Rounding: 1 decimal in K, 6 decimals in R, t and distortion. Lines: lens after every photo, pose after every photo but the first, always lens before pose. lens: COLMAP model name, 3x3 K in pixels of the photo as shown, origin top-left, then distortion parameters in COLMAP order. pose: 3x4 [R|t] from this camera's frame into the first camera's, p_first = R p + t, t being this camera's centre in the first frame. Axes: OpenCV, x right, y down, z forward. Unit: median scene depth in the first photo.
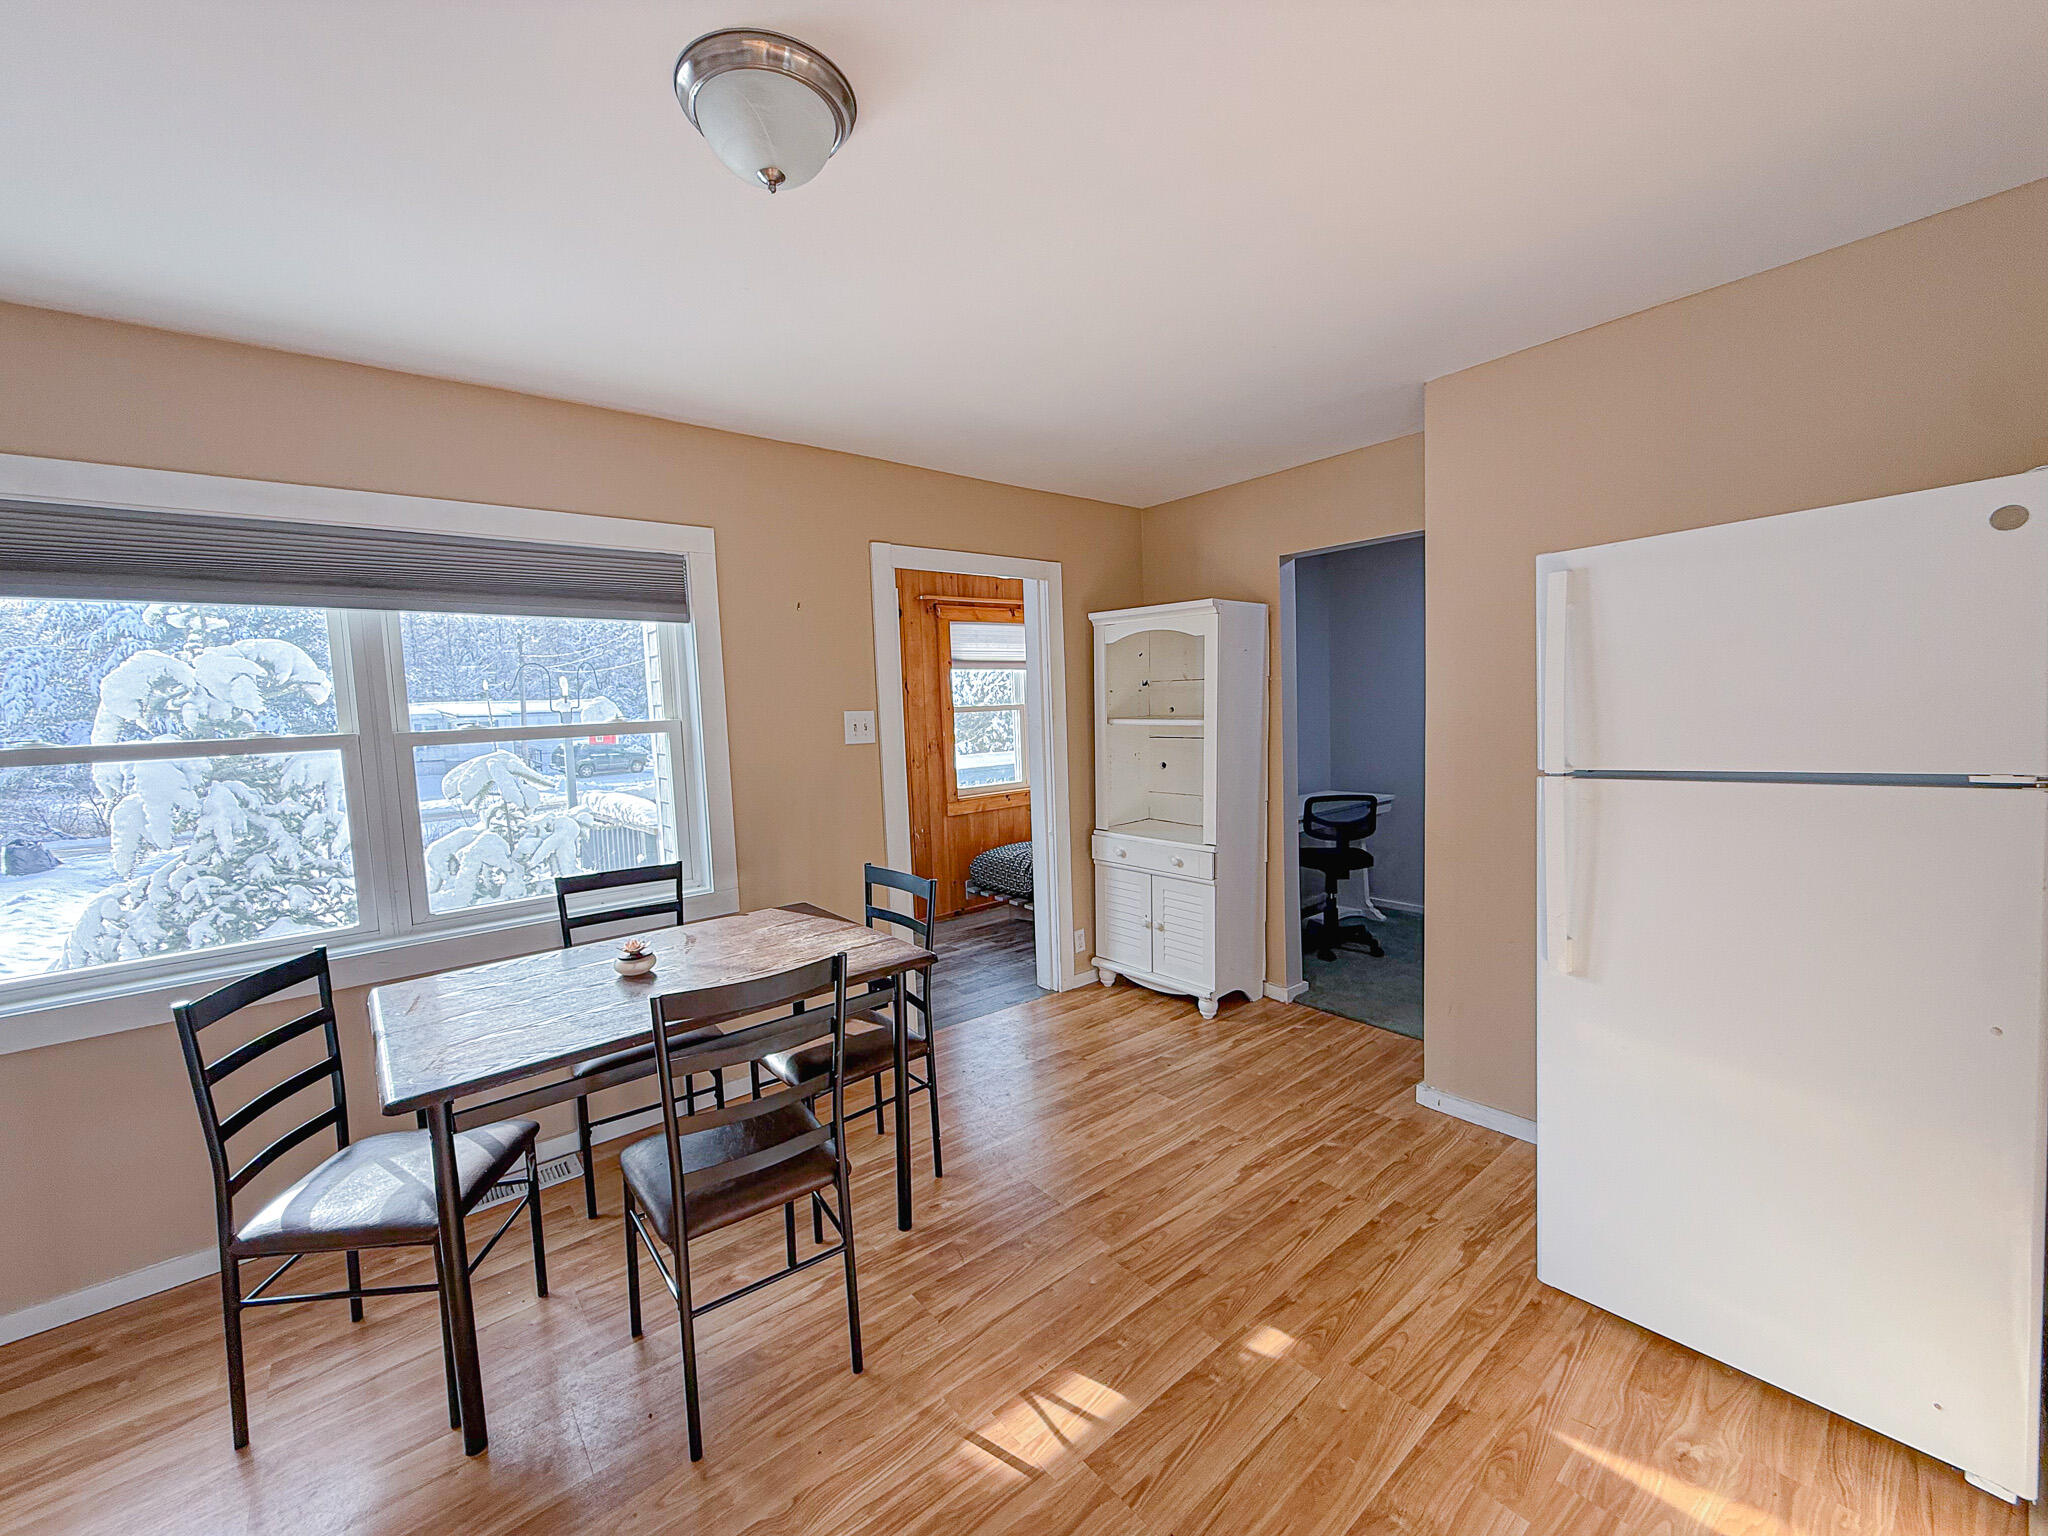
lens RADIAL K [[811.5, 0, 1017.7], [0, 811.5, 767.6], [0, 0, 1]] dist [-0.000071, 0.000192]
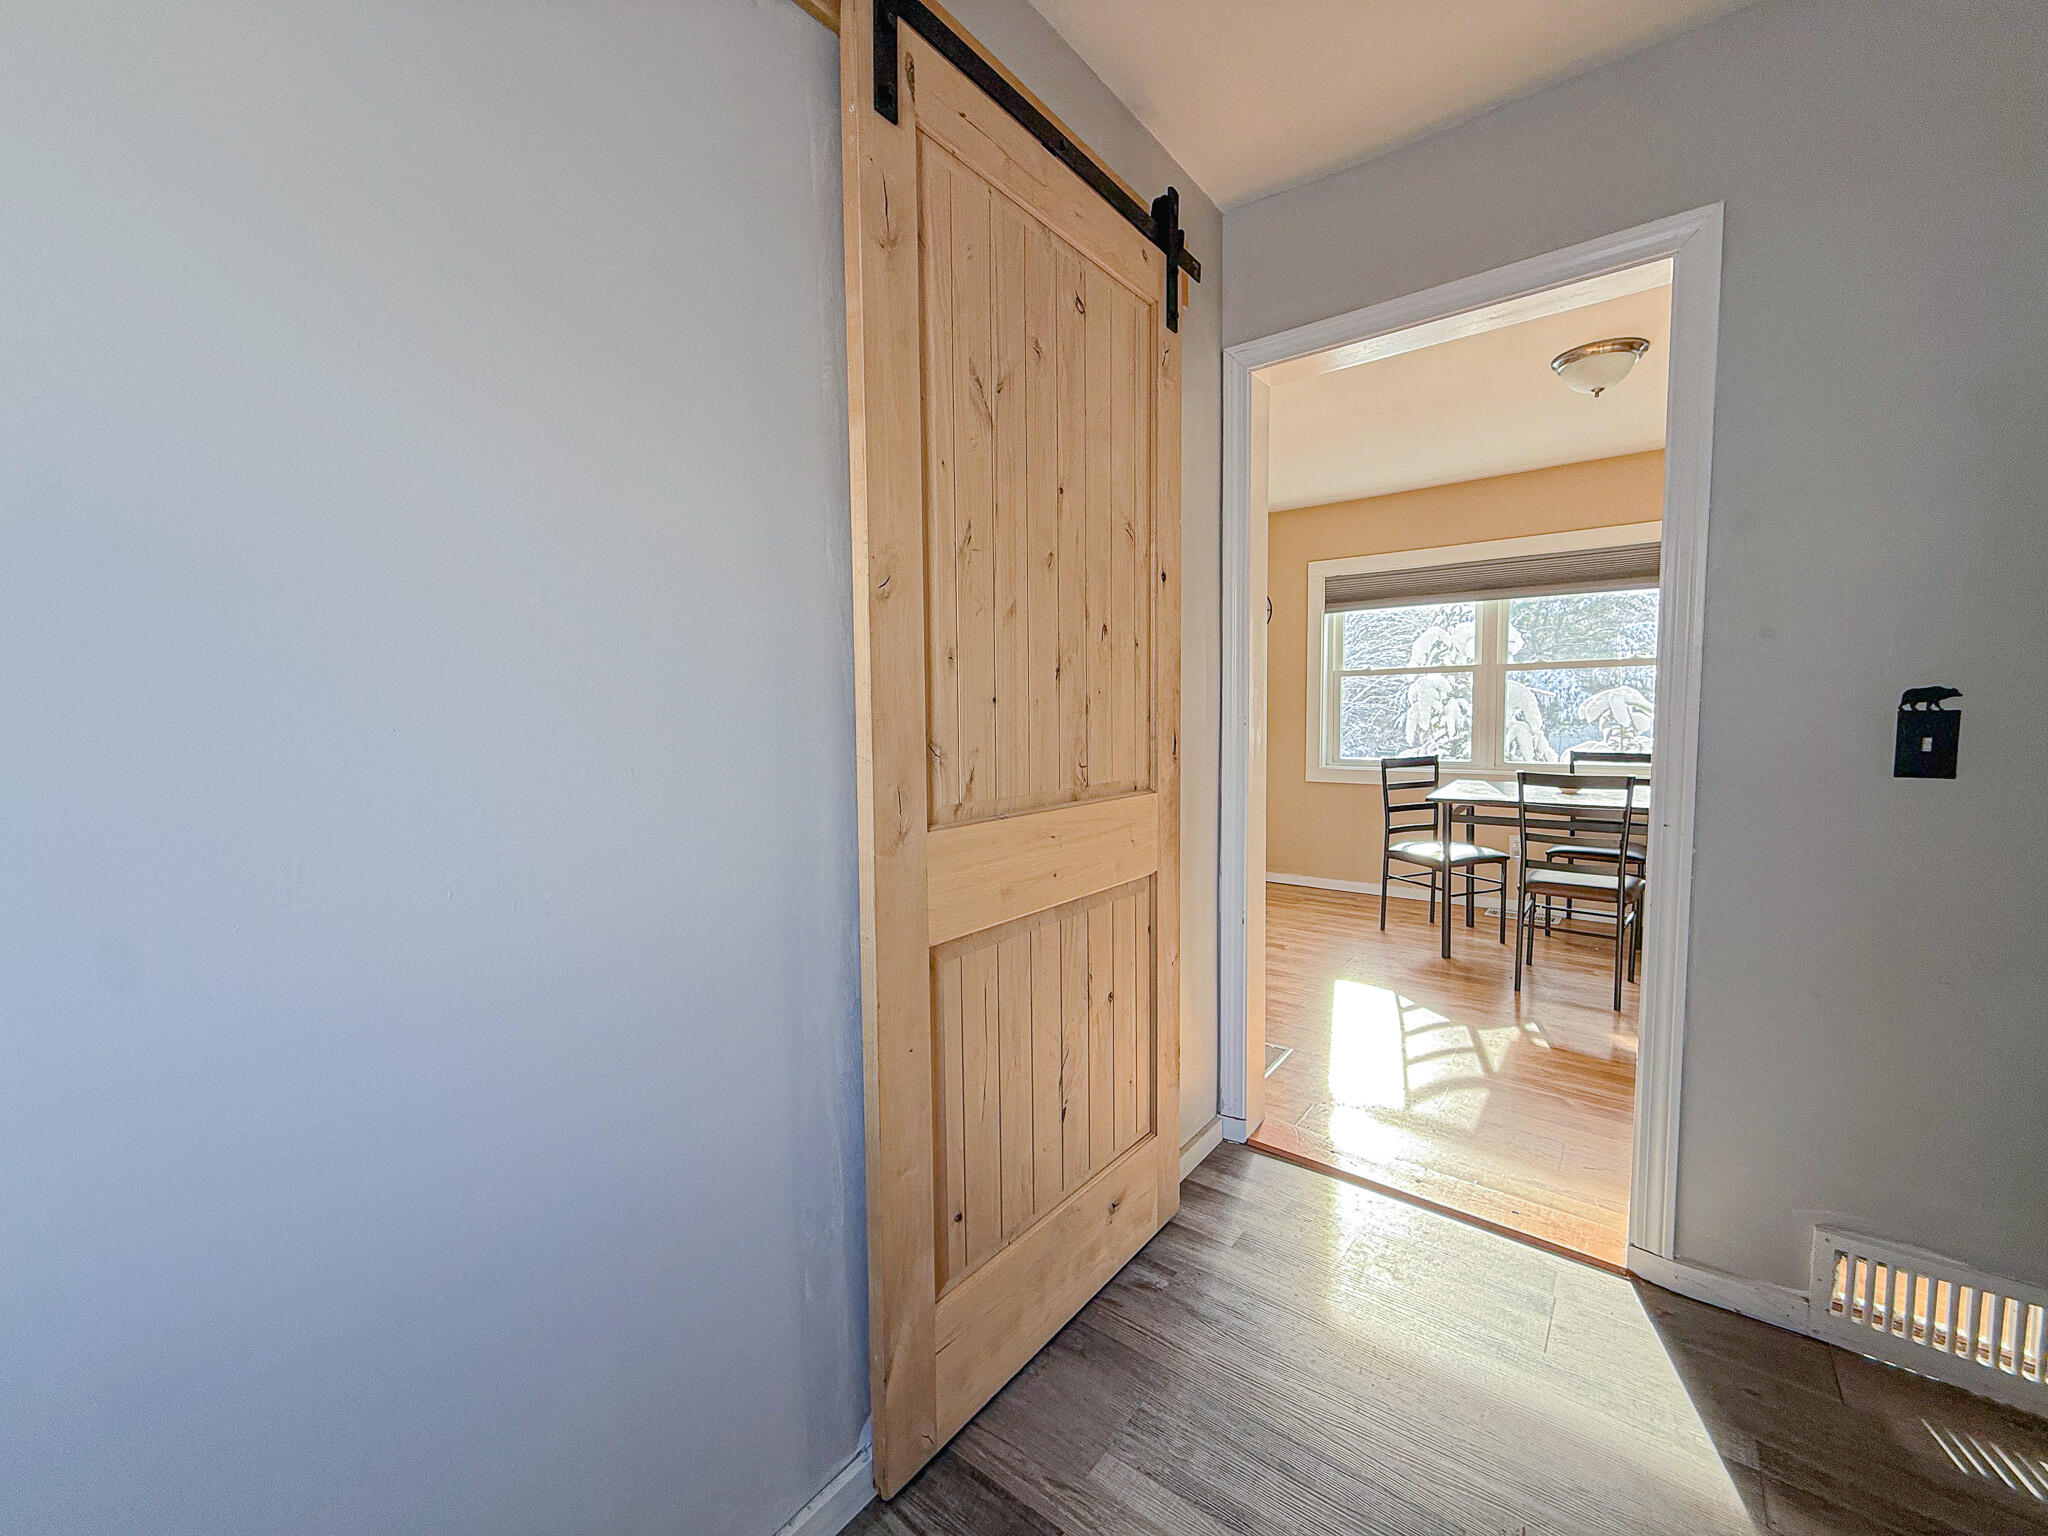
lens RADIAL K [[811.5, 0, 1012.5], [0, 811.5, 769.5], [0, 0, 1]] dist [-0.000071, 0.000192]
pose [[0.212103, 0.114320, -0.970538, 0.871433], [-0.069268, 0.992395, 0.101757, 0.089154], [0.974789, 0.045644, 0.218409, -0.521708]]
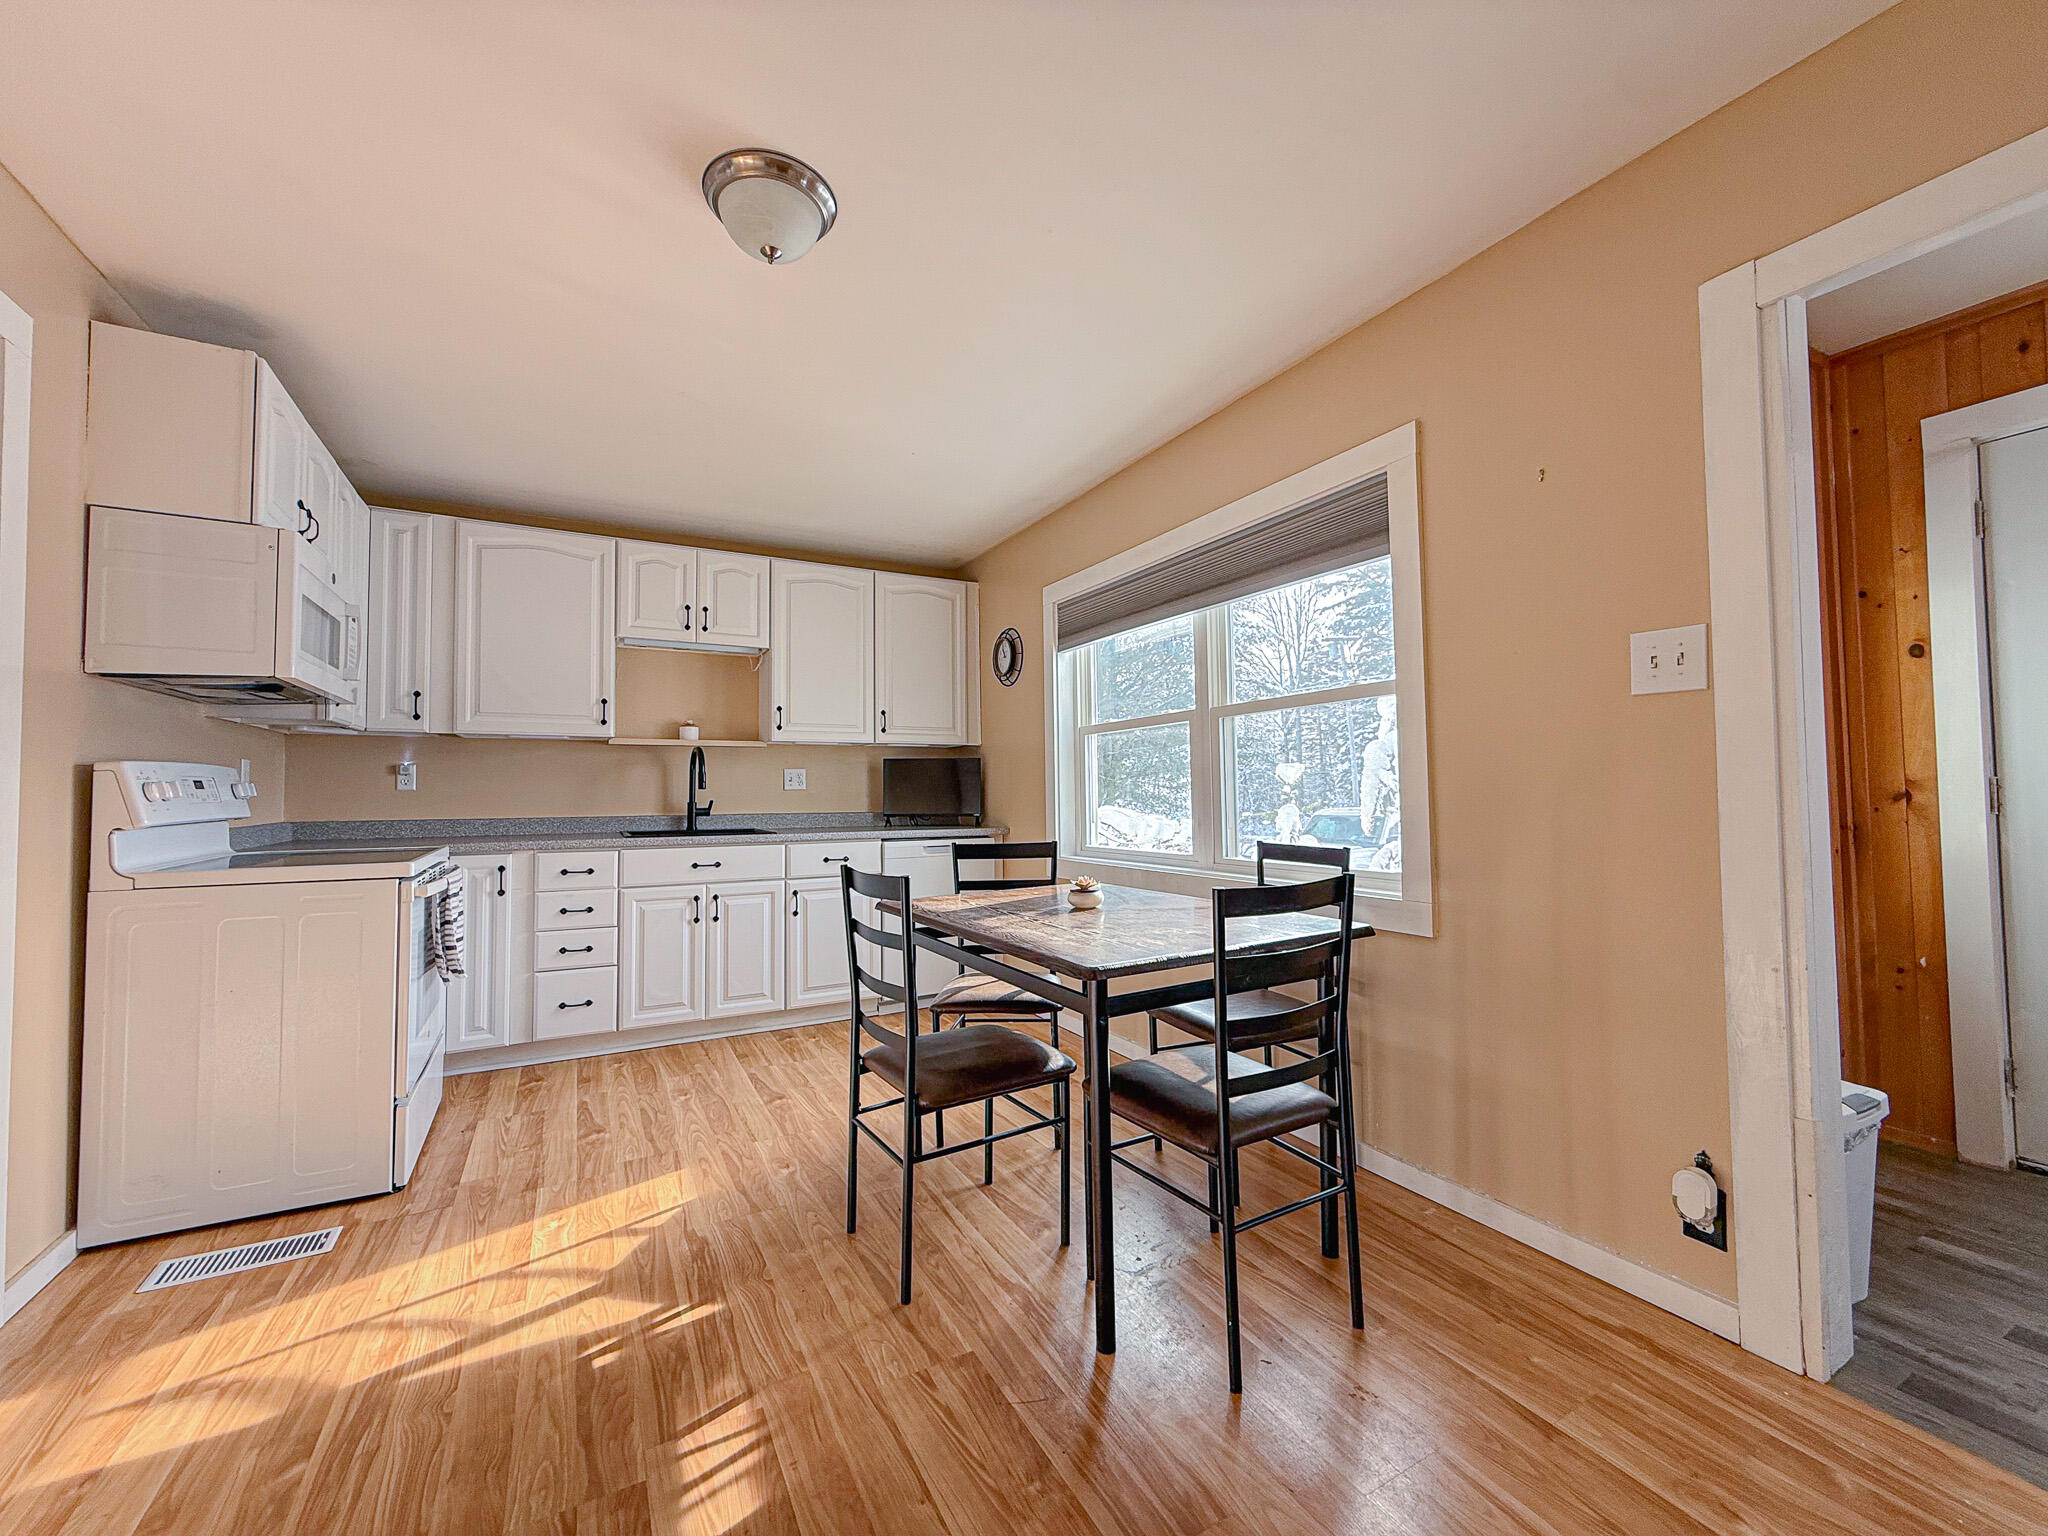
lens RADIAL K [[811.5, 0, 1015.0], [0, 811.5, 764.3], [0, 0, 1]] dist [-0.000071, 0.000192]
pose [[-0.186894, 0.009975, -0.982329, 0.523157], [-0.054491, 0.998304, 0.020504, 0.037576], [0.980868, 0.057360, -0.186033, 0.931302]]
